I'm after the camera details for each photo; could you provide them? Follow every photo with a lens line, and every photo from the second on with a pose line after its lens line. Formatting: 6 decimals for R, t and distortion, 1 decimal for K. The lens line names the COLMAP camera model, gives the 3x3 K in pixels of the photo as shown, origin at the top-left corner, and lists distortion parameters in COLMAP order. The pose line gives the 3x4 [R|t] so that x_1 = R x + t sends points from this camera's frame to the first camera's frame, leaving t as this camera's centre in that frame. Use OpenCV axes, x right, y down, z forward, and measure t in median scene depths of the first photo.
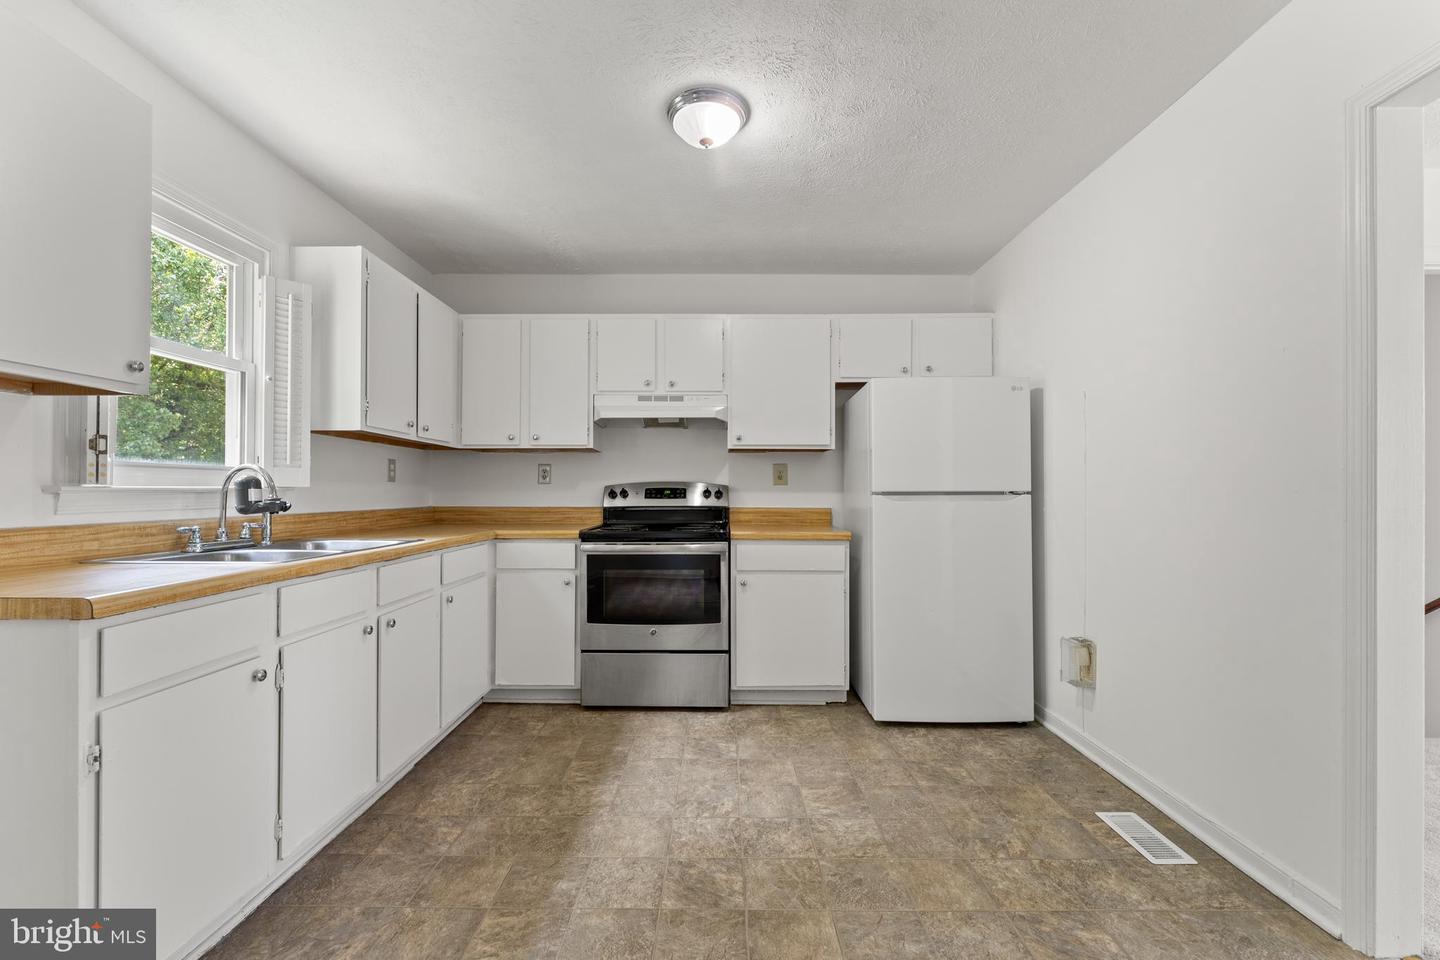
lens RADIAL K [[592.0, 0, 697.4], [0, 592.0, 483.8], [0, 0, 1]] dist [-0.002816, 0.000128]
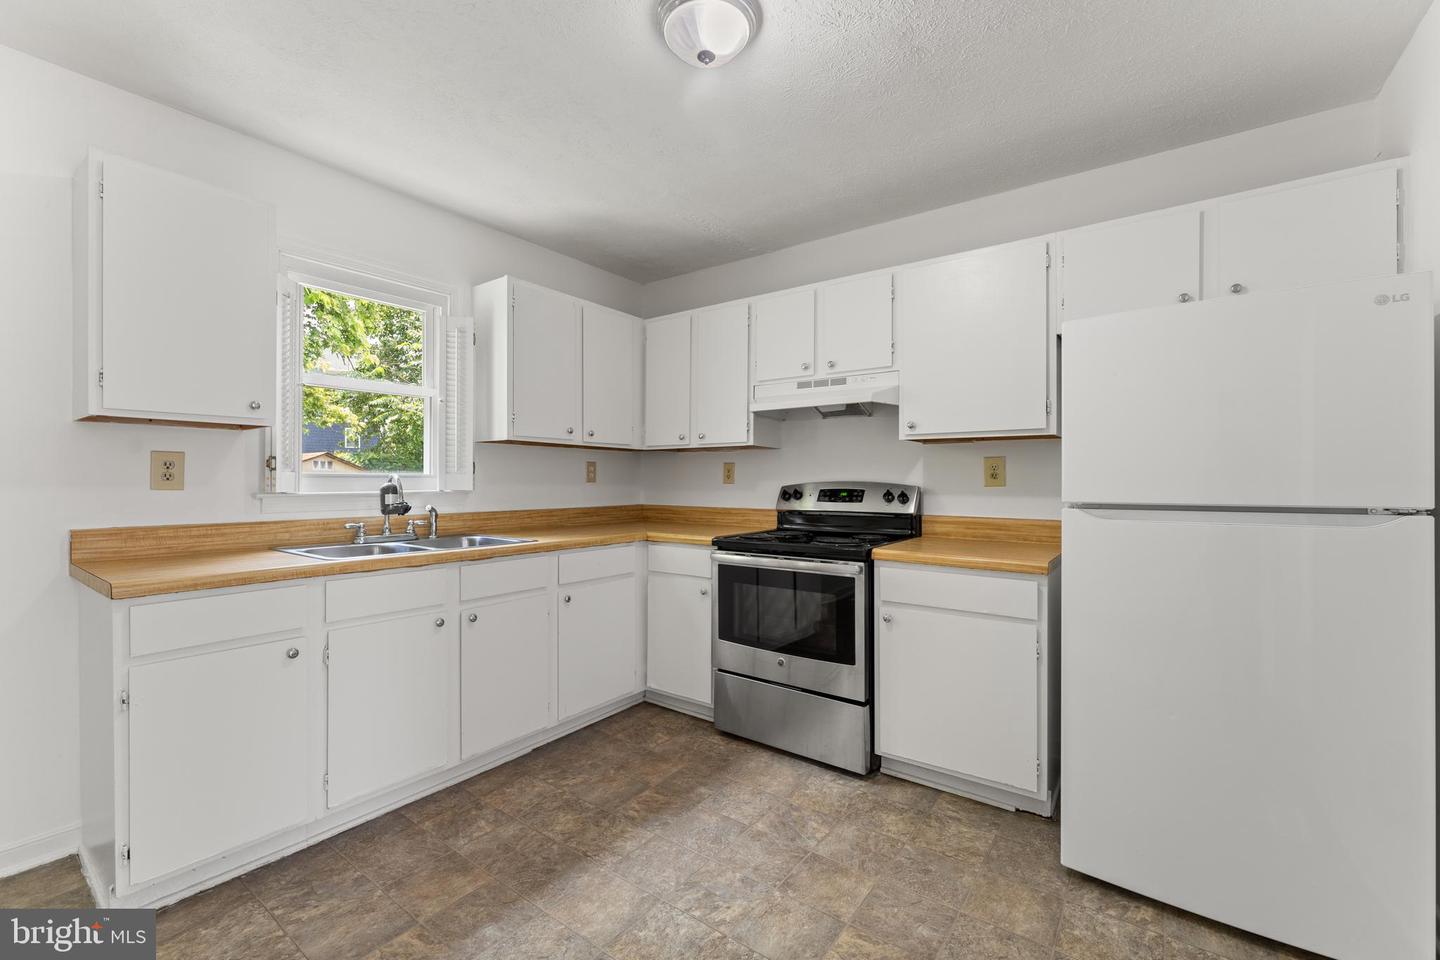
lens RADIAL K [[592.0, 0, 707.2], [0, 592.0, 480.9], [0, 0, 1]] dist [-0.002816, 0.000128]
pose [[0.819428, 0.000107, -0.573182, 0.349987], [0.007152, 0.999920, 0.010412, -0.019362], [0.573138, -0.012631, 0.819362, 0.268884]]
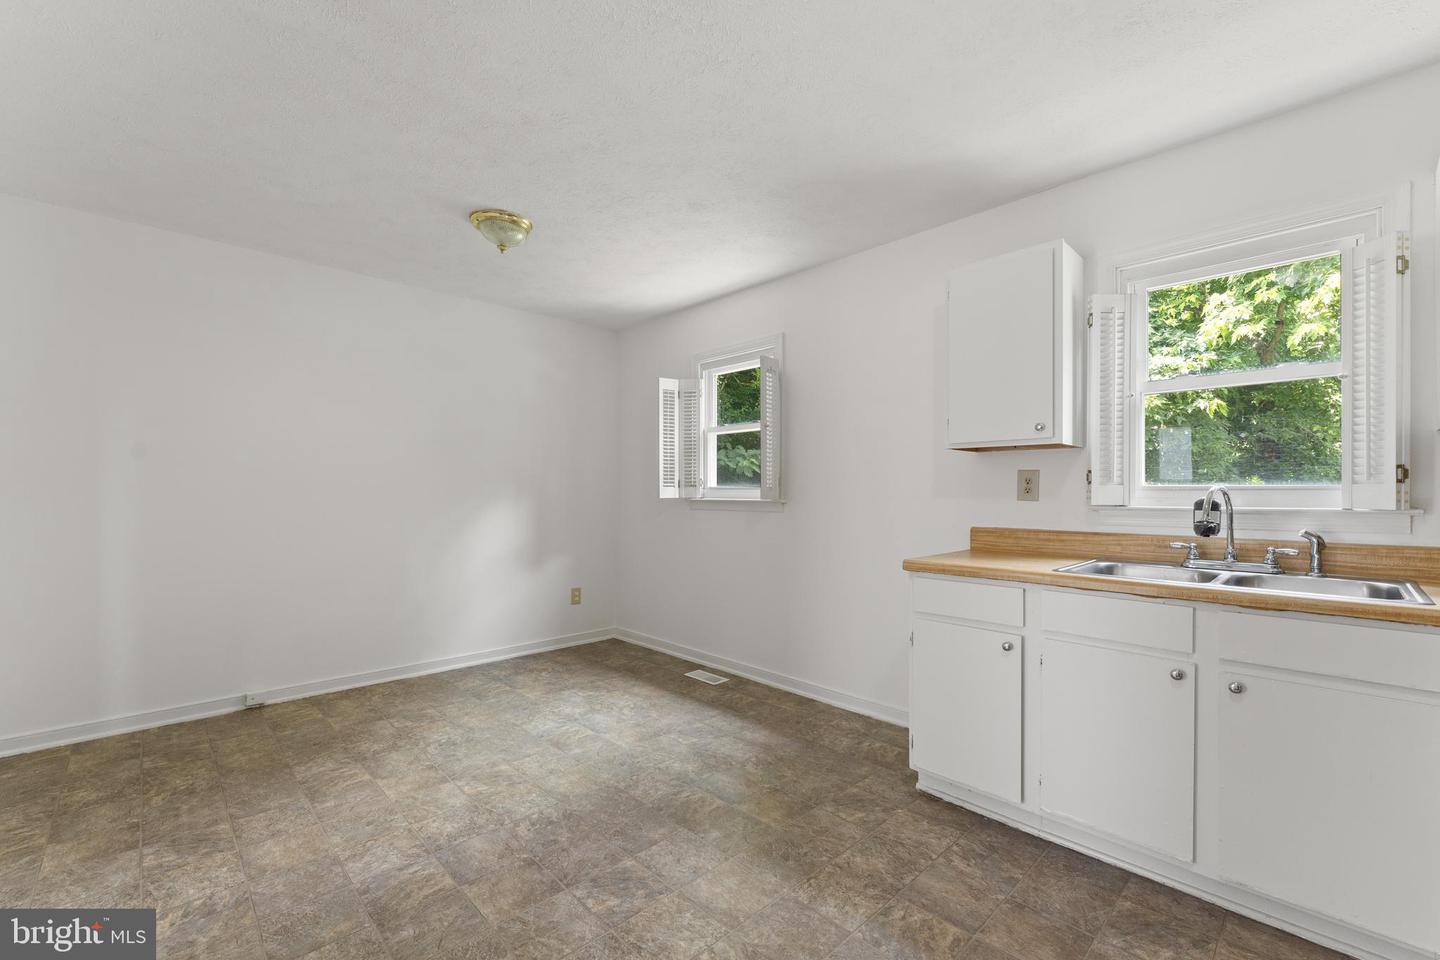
lens RADIAL K [[592.0, 0, 732.5], [0, 592.0, 491.6], [0, 0, 1]] dist [-0.002816, 0.000128]
pose [[-0.670148, -0.004737, -0.742212, 0.393036], [0.005310, 0.999923, -0.011176, -0.006536], [0.742208, -0.011431, -0.670072, 1.112235]]
